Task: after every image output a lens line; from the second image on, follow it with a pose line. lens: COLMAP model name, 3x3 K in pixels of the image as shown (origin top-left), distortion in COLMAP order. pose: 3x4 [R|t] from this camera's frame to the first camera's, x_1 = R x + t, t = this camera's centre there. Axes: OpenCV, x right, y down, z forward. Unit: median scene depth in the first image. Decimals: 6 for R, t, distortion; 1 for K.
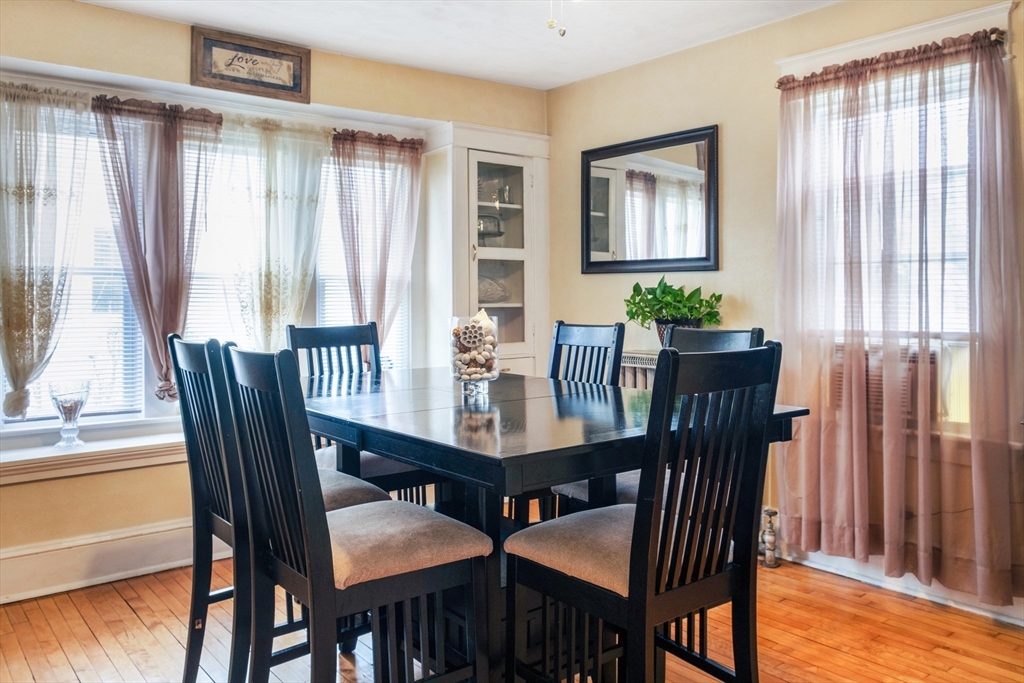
lens RADIAL K [[813.7, 0, 512.0], [0, 813.7, 341.5], [0, 0, 1]] dist [-0.050707, 0.040472]
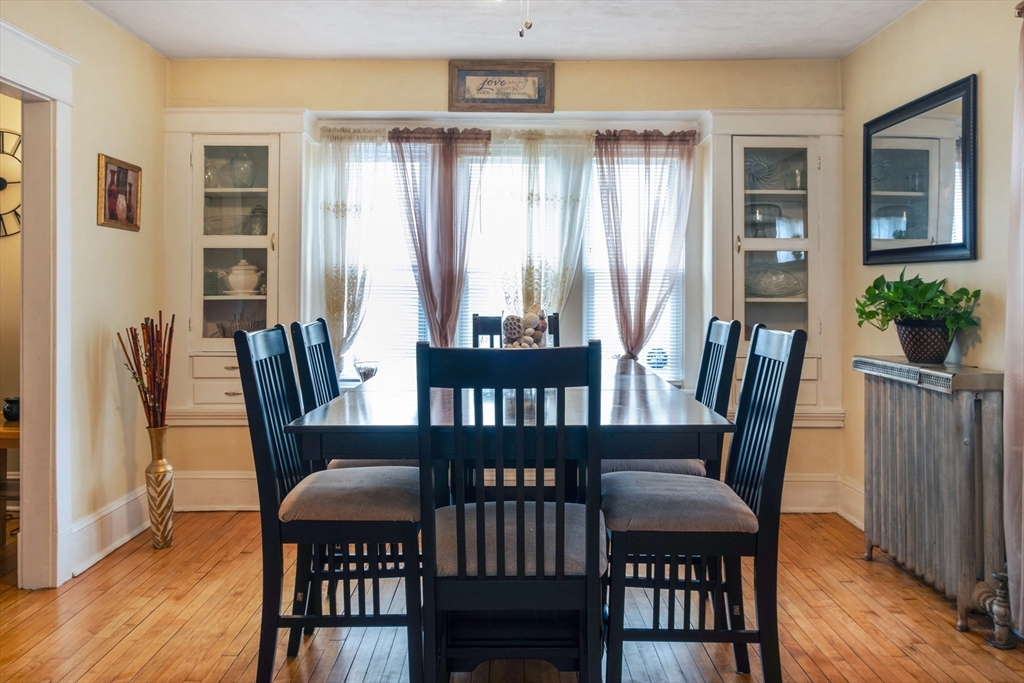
lens RADIAL K [[826.7, 0, 512.0], [0, 826.7, 341.5], [0, 0, 1]] dist [-0.072204, 0.096615]
pose [[0.777263, 0.046725, -0.627438, 0.421798], [-0.040293, 0.998888, 0.024472, -0.010169], [0.627884, 0.006260, 0.778282, 0.103671]]
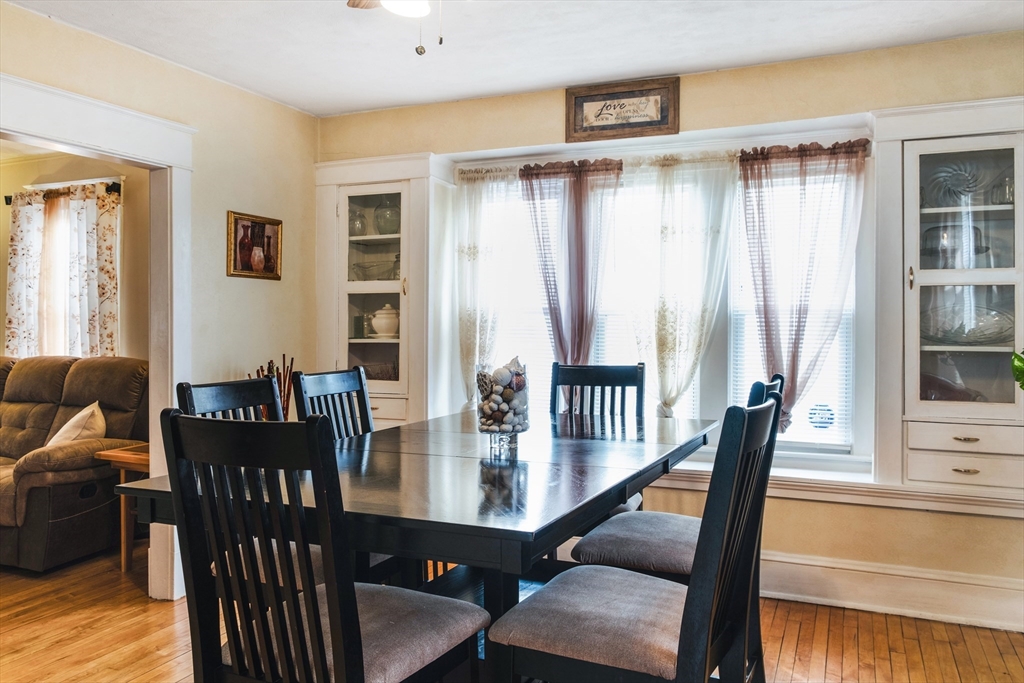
lens RADIAL K [[811.8, 0, 500.1], [0, 811.8, 373.1], [0, 0, 1]] dist [-0.049225, 0.039450]
pose [[0.450841, 0.060203, -0.890571, 0.531383], [-0.050297, 0.997851, 0.041993, -0.039989], [0.891186, 0.025861, 0.452901, 0.388981]]
